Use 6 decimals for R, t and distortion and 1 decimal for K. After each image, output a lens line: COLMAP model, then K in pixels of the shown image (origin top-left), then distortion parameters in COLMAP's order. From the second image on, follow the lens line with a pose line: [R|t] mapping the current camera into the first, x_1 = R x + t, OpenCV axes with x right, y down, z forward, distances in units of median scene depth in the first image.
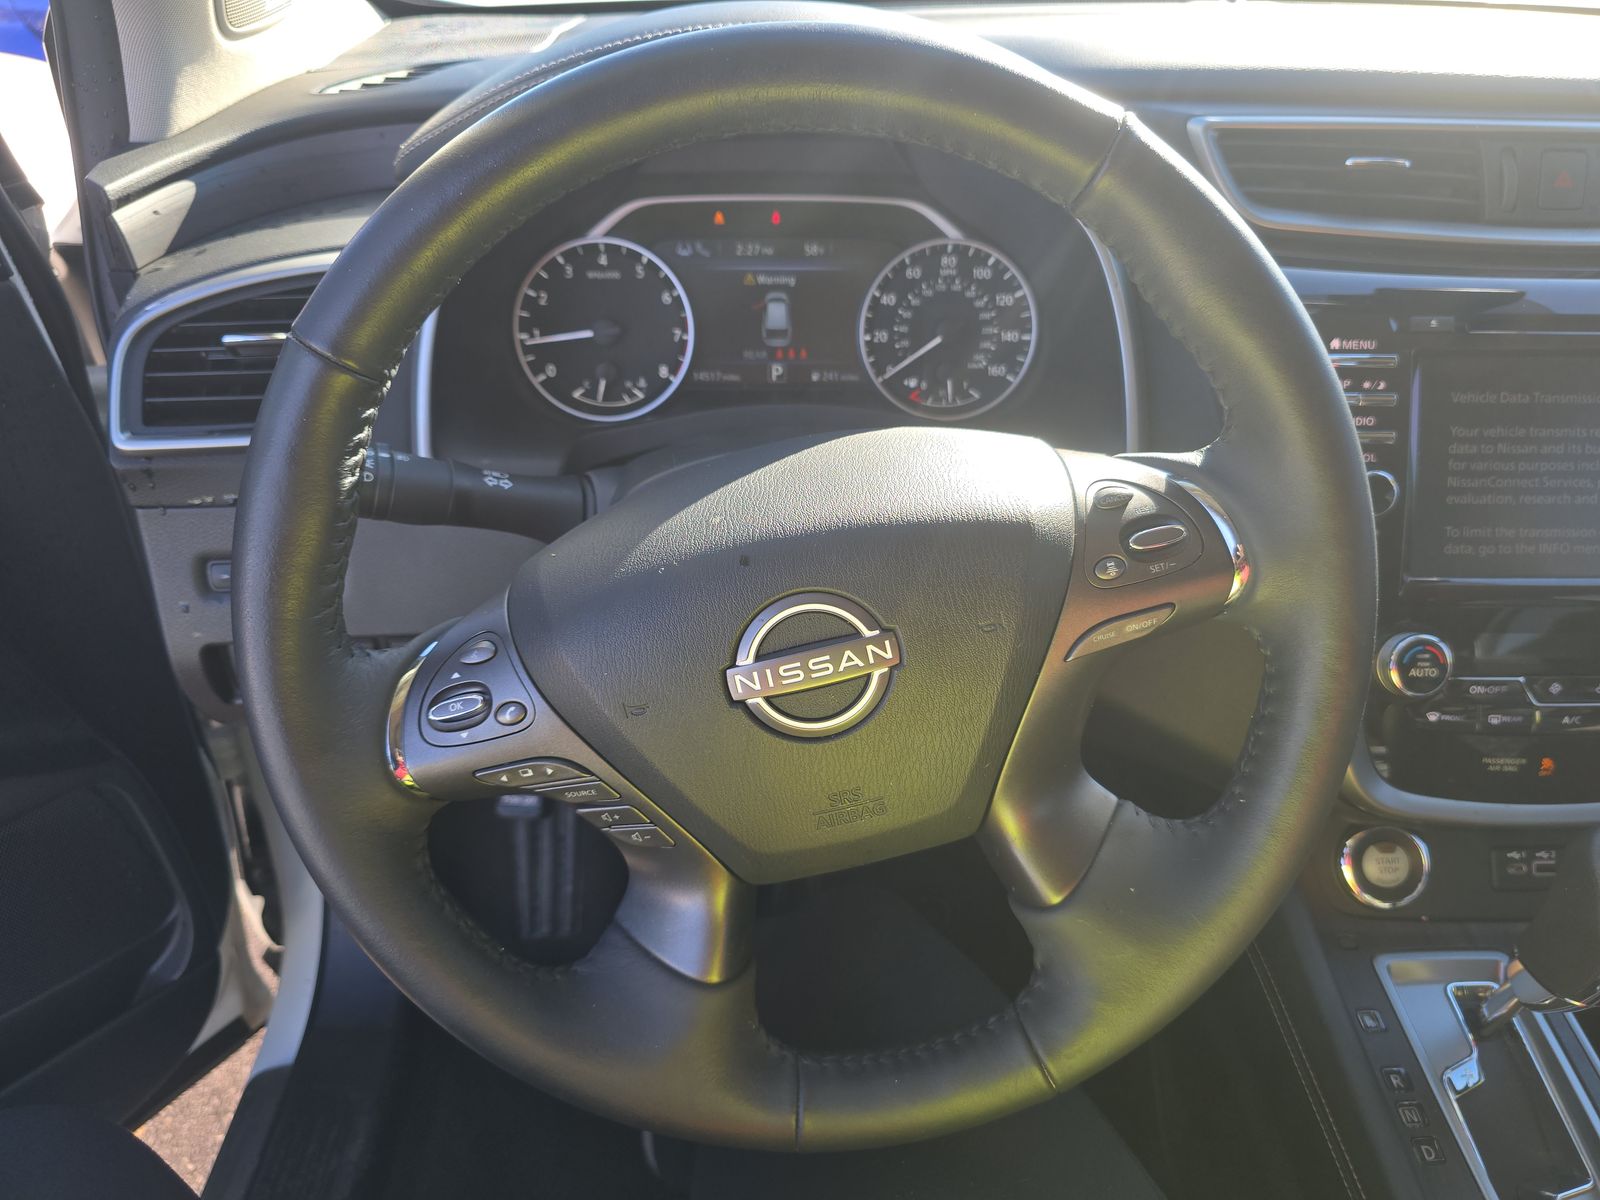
lens RADIAL K [[1068.8, 0, 800.8], [0, 1068.8, 601.8], [0, 0, 1]] dist [0.003700, -0.004750]
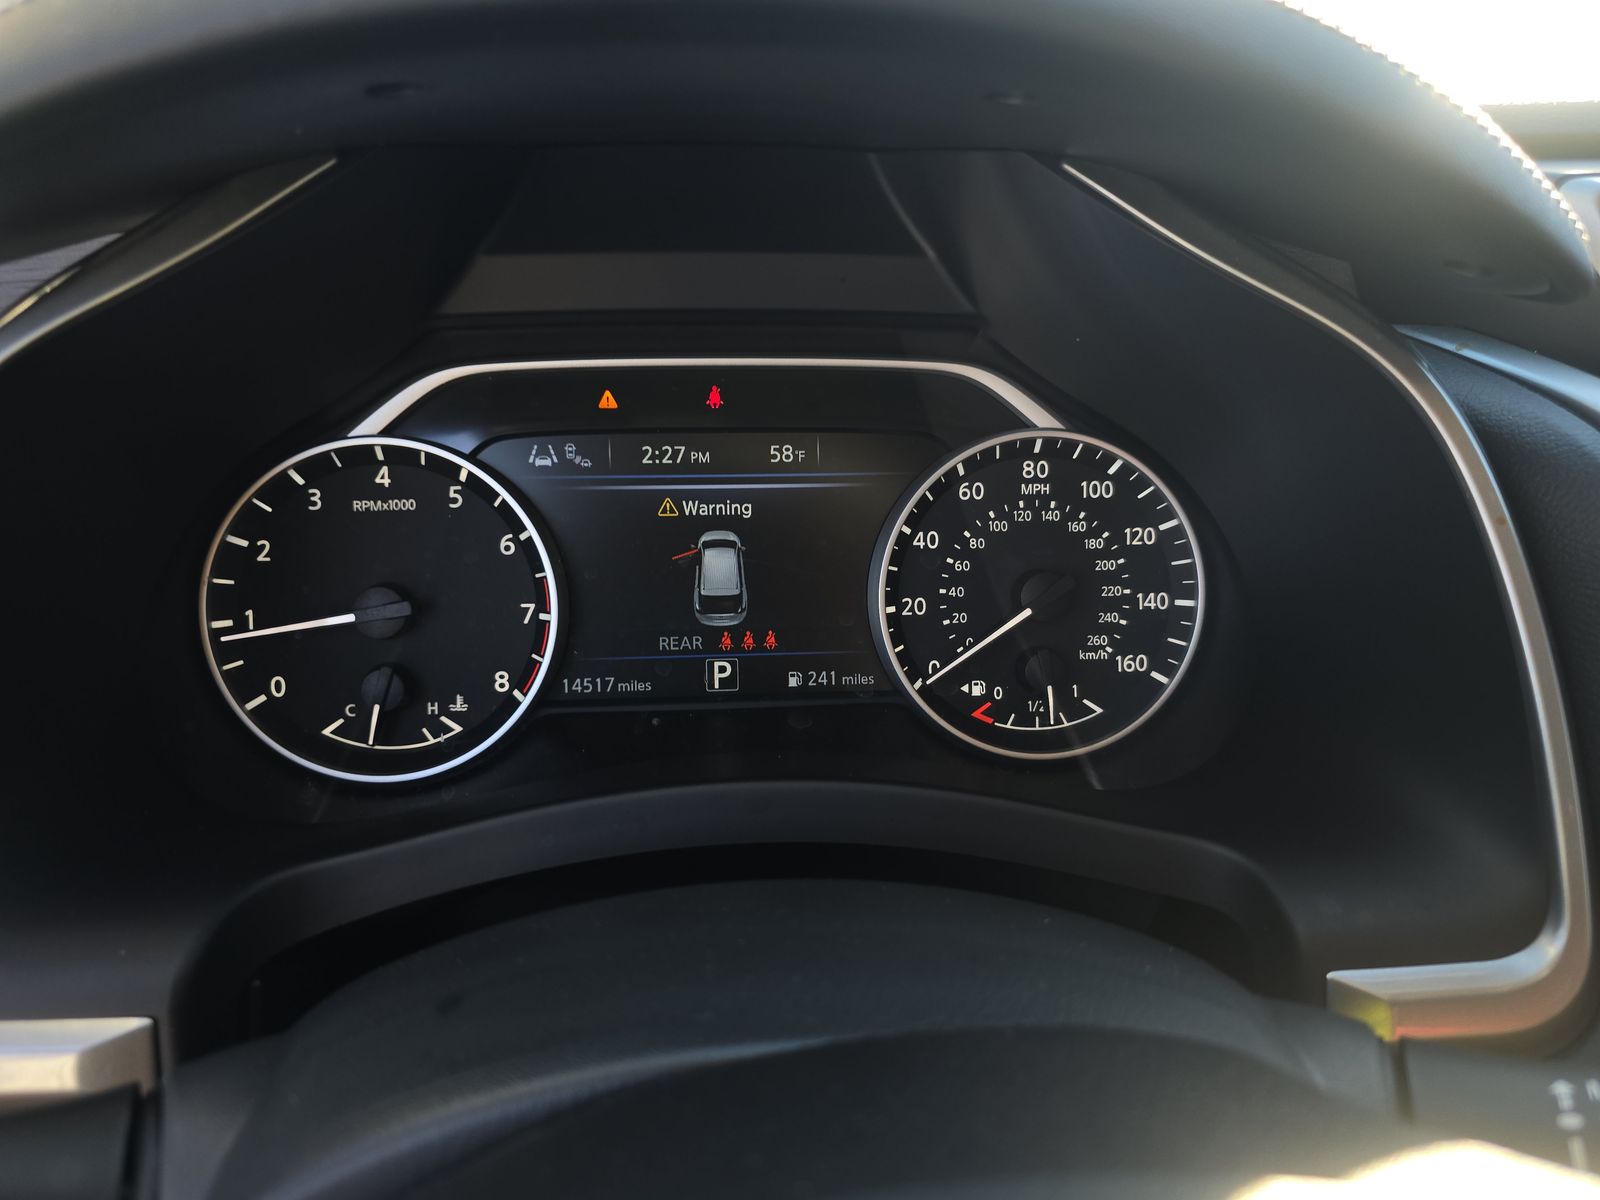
lens RADIAL K [[1068.8, 0, 800.1], [0, 1068.8, 599.3], [0, 0, 1]] dist [0.003700, -0.004750]
pose [[0.999078, -0.020749, 0.037596, -0.002631], [0.027910, 0.979133, -0.201294, -0.147505], [-0.032635, 0.202157, 0.978809, 0.483537]]
